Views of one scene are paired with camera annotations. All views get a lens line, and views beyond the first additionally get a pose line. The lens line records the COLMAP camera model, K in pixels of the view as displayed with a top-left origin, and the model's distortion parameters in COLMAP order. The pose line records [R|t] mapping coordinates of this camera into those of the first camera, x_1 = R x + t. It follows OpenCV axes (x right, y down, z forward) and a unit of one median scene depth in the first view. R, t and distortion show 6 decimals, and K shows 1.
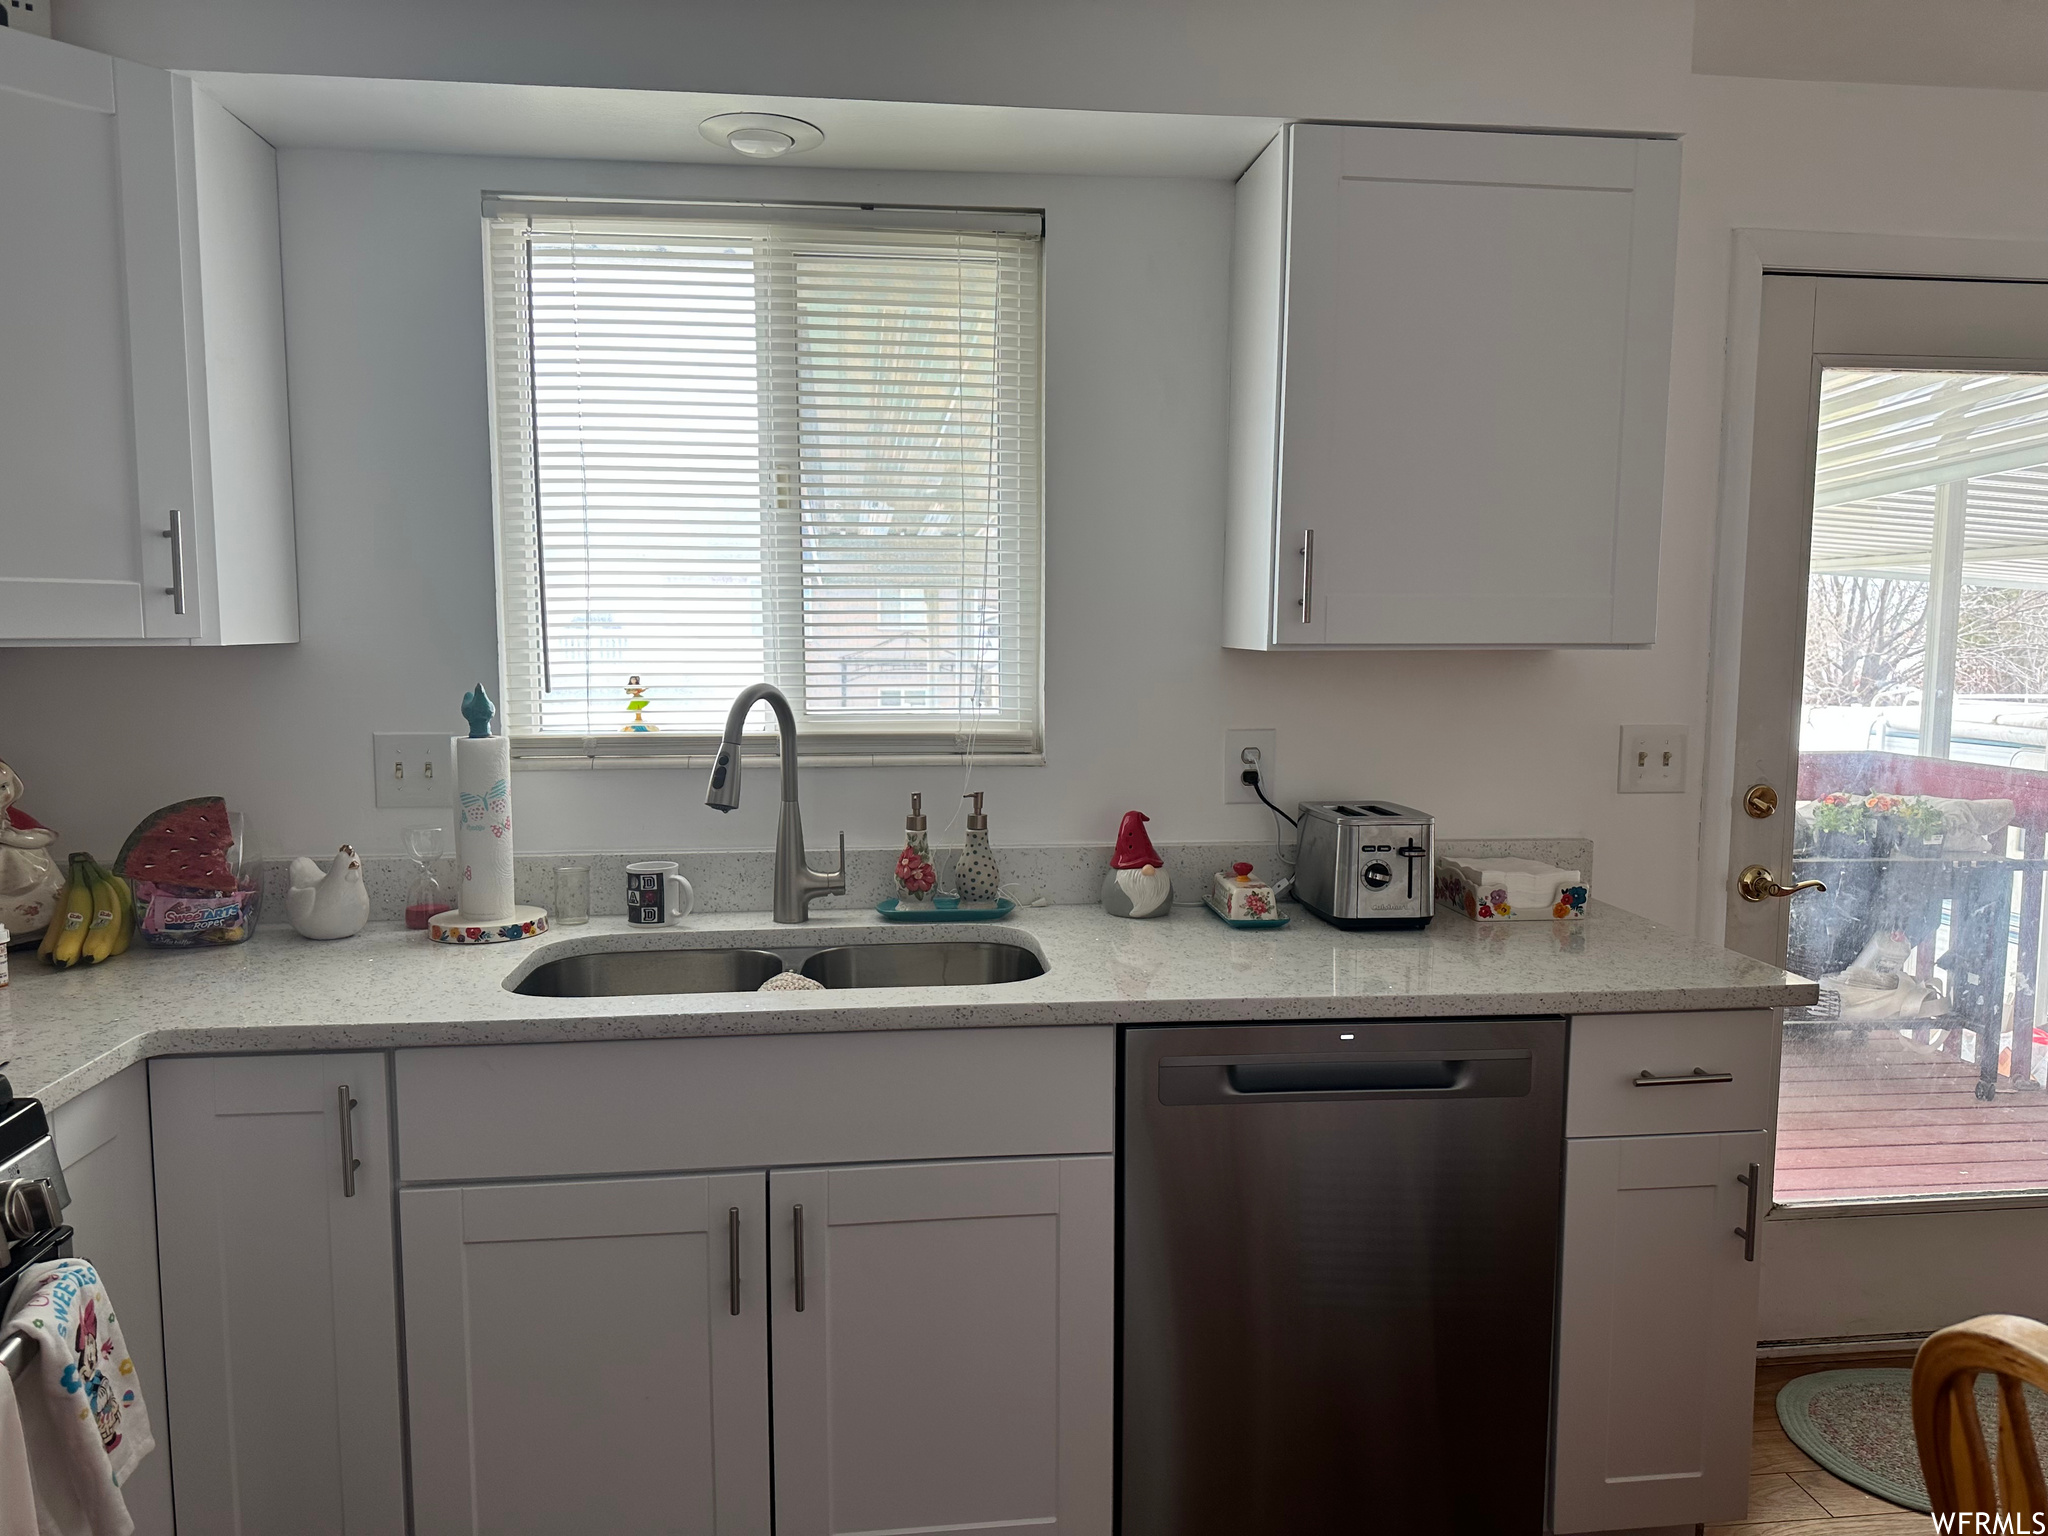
lens RADIAL K [[1469.3, 0, 1024.0], [0, 1469.3, 768.0], [0, 0, 1]] dist [0.095771, -0.081686]
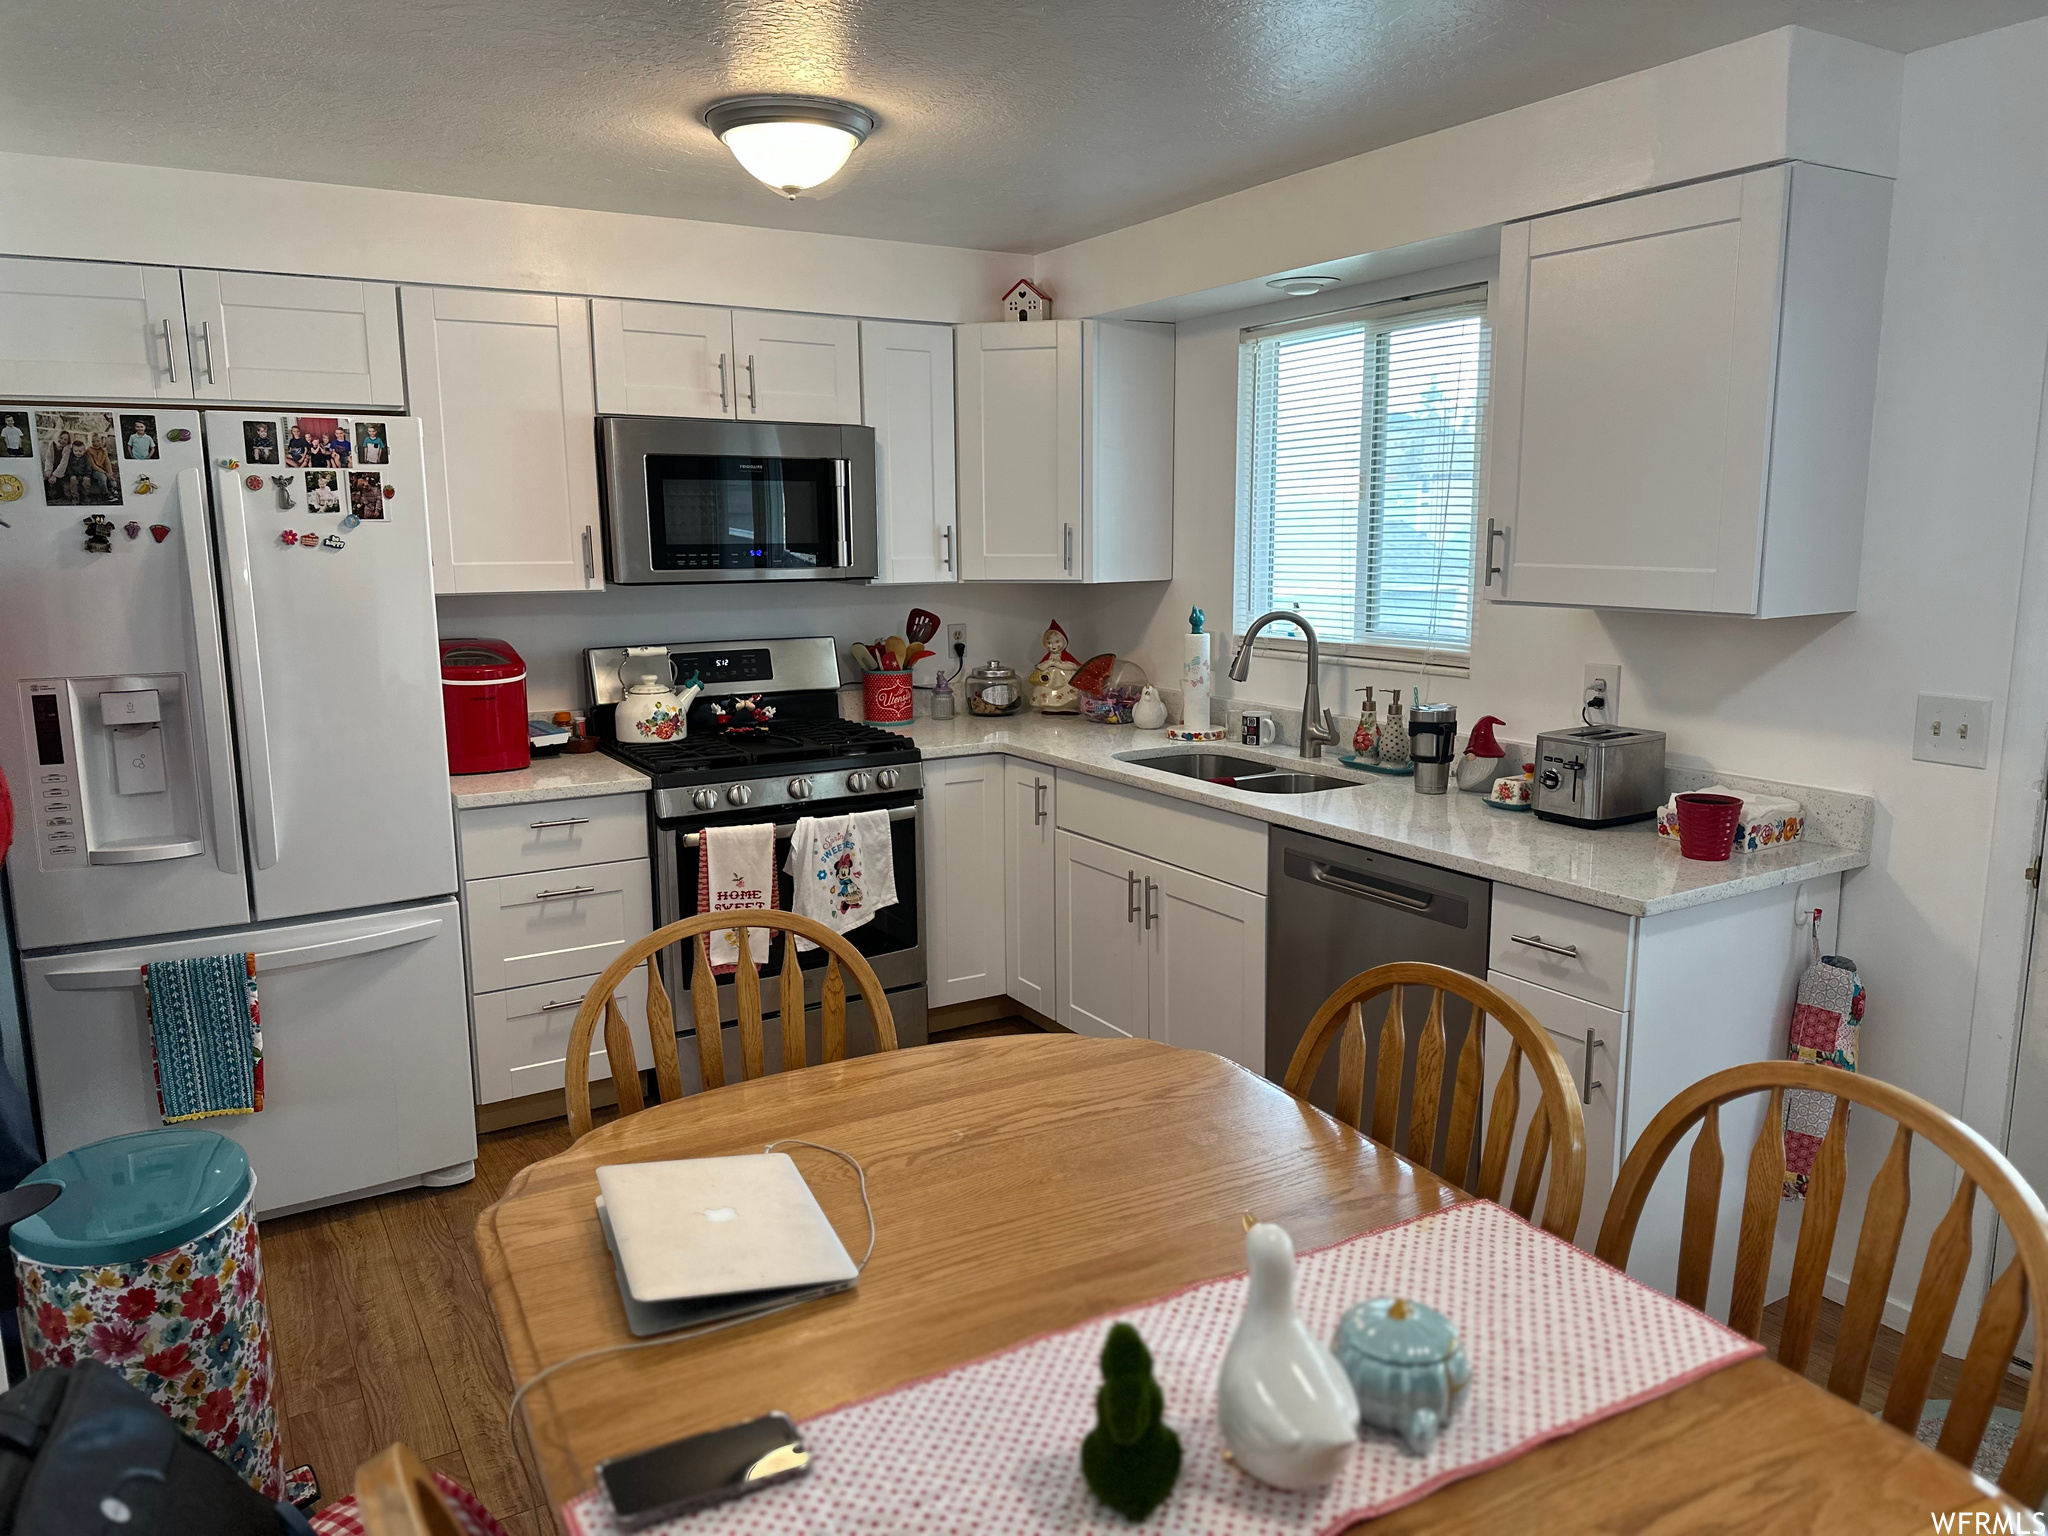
lens RADIAL K [[1469.3, 0, 1024.0], [0, 1469.3, 768.0], [0, 0, 1]] dist [0.095771, -0.081686]
pose [[0.416394, 0.146473, -0.897308, 1.251380], [-0.076000, 0.989091, 0.126188, -0.070396], [0.906002, 0.015652, 0.422984, 0.012673]]
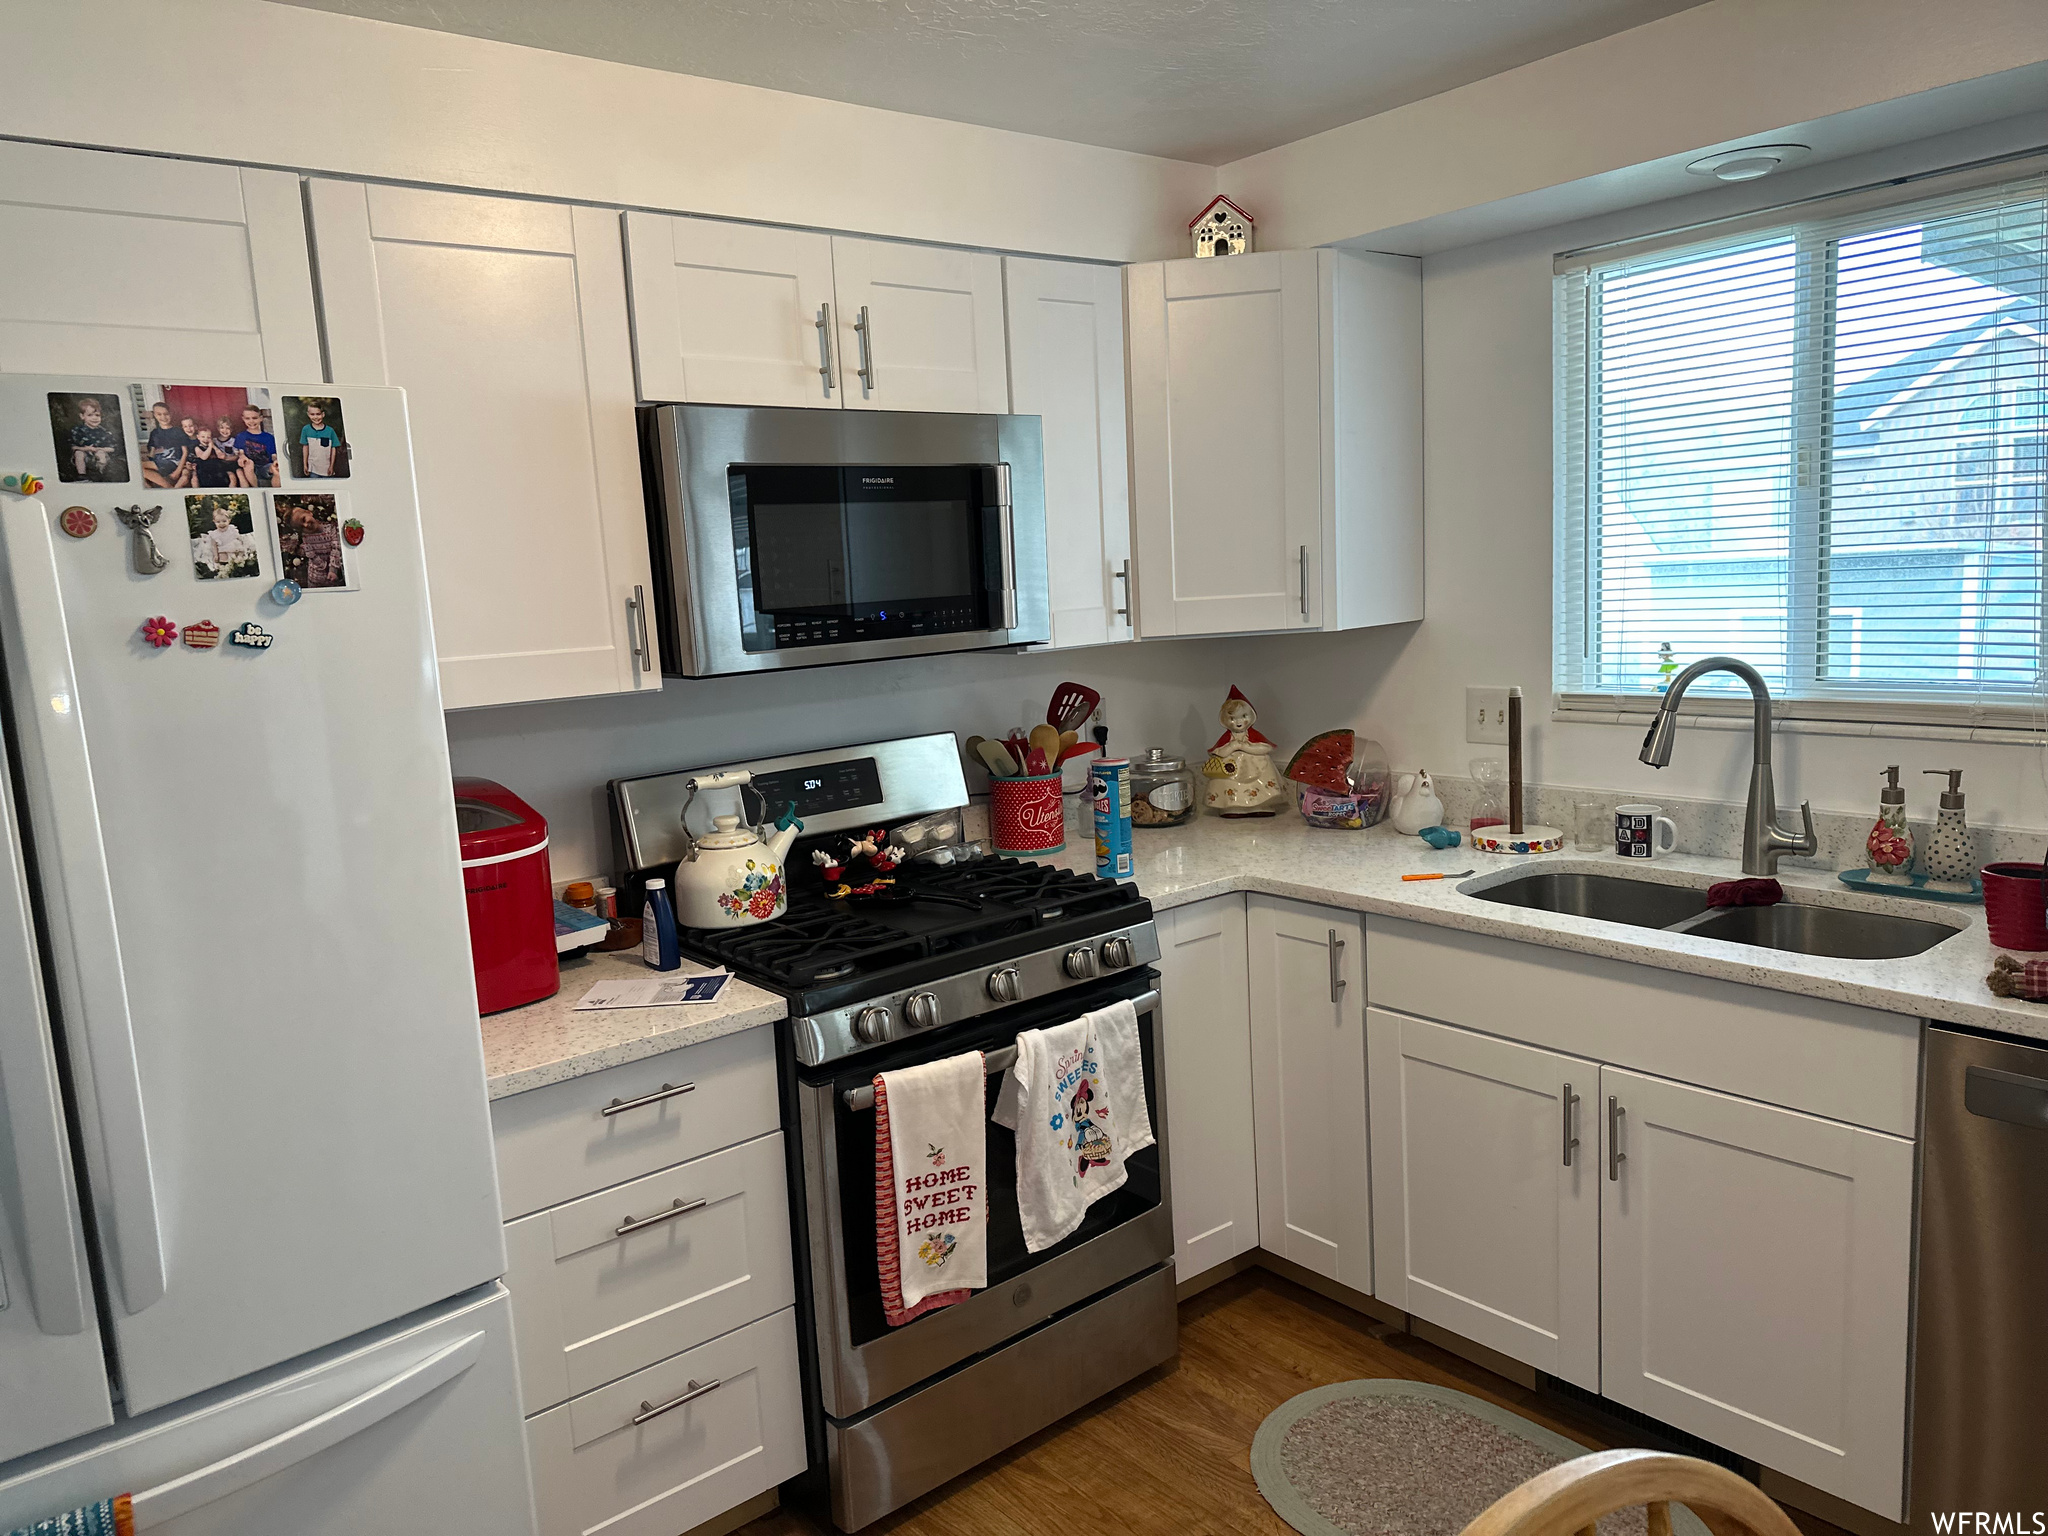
lens RADIAL K [[1469.3, 0, 1024.0], [0, 1469.3, 768.0], [0, 0, 1]] dist [0.095771, -0.081686]
pose [[0.535113, 0.086241, -0.840367, 0.497573], [-0.021573, 0.995846, 0.088460, -0.062474], [0.844505, -0.029207, 0.534751, -0.052373]]
